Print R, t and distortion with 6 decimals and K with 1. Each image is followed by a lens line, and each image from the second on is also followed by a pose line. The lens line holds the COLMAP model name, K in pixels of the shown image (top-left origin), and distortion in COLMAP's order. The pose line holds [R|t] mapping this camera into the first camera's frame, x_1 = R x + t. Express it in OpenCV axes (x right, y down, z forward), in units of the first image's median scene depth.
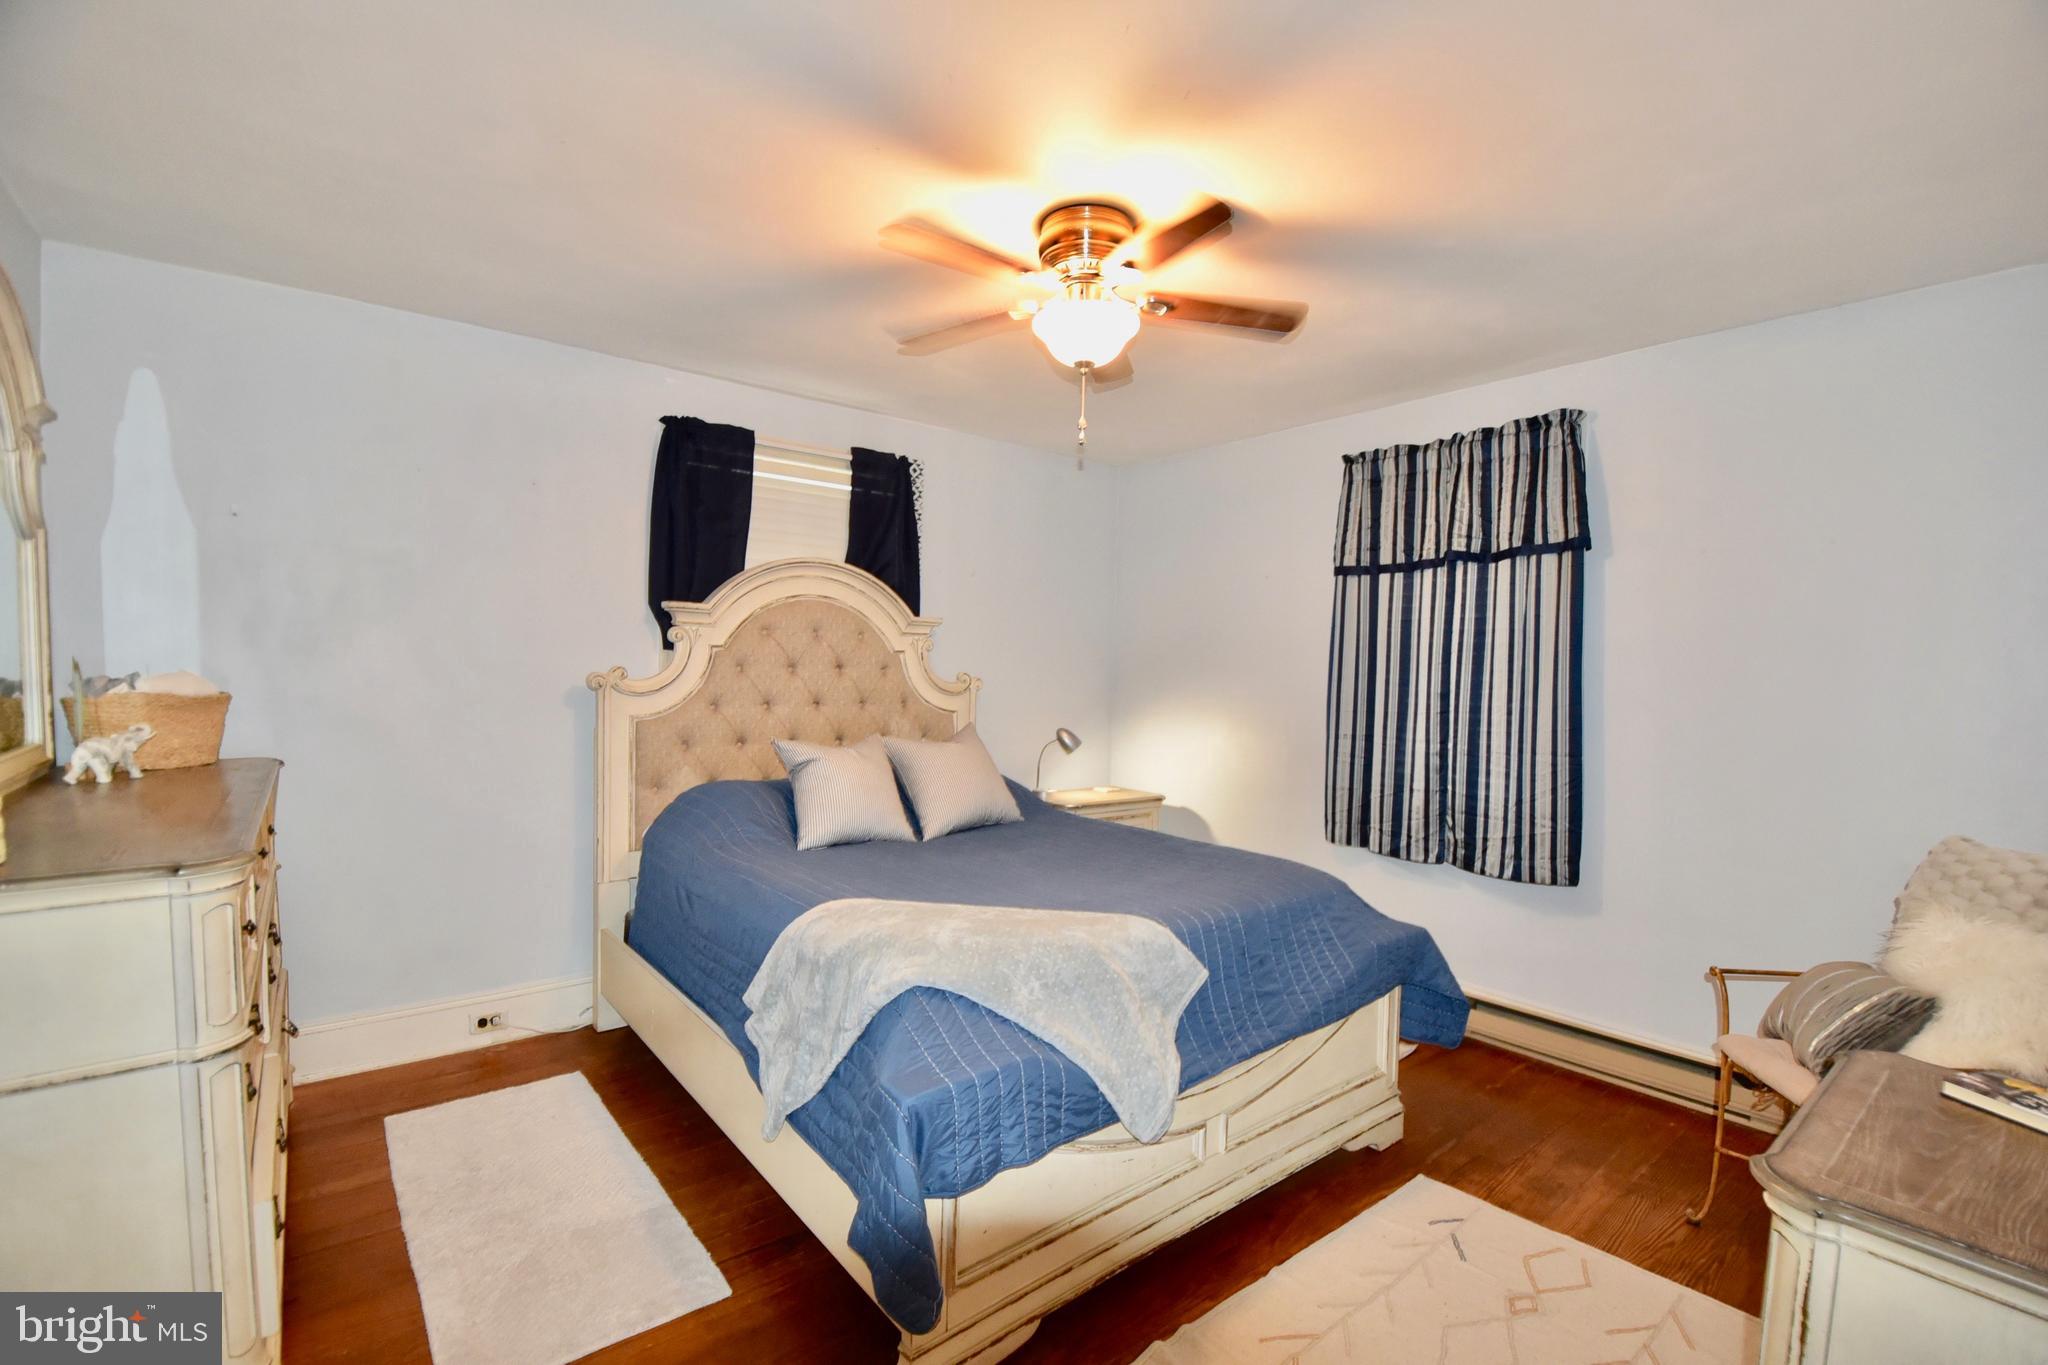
lens RADIAL K [[904.9, 0, 1024.0], [0, 904.9, 682.5], [0, 0, 1]] dist [0.001311, 0.000039]
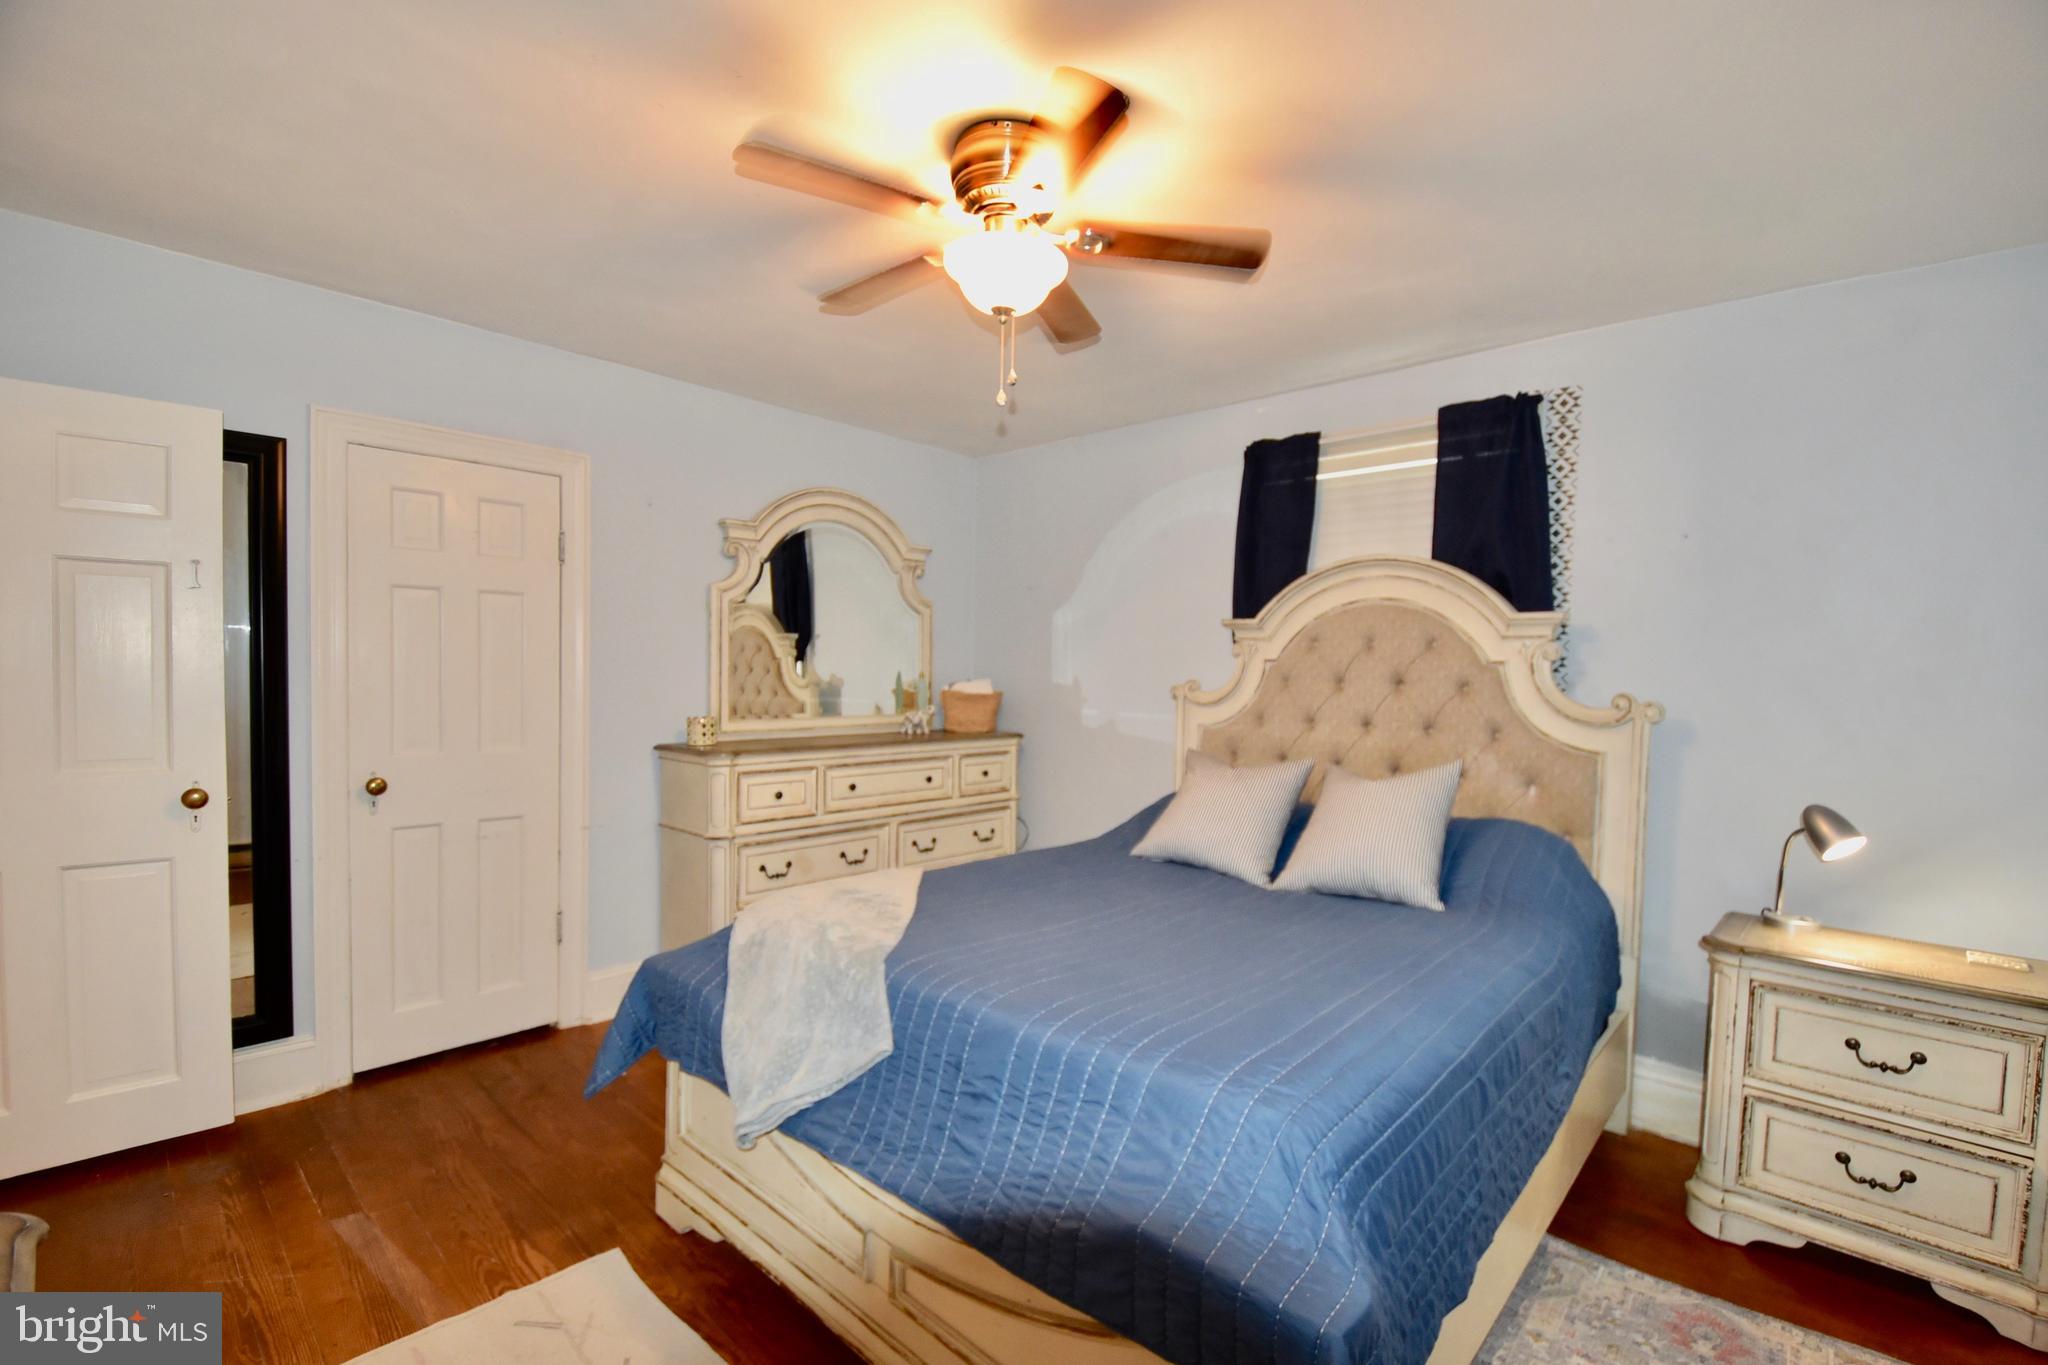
lens RADIAL K [[875.1, 0, 1024.0], [0, 875.1, 682.5], [0, 0, 1]] dist [-0.000266, 0.000026]
pose [[0.137678, -0.006355, -0.990457, 0.554927], [-0.040296, 0.999116, -0.012012, 0.005974], [0.989657, 0.041565, 0.137300, 0.572795]]
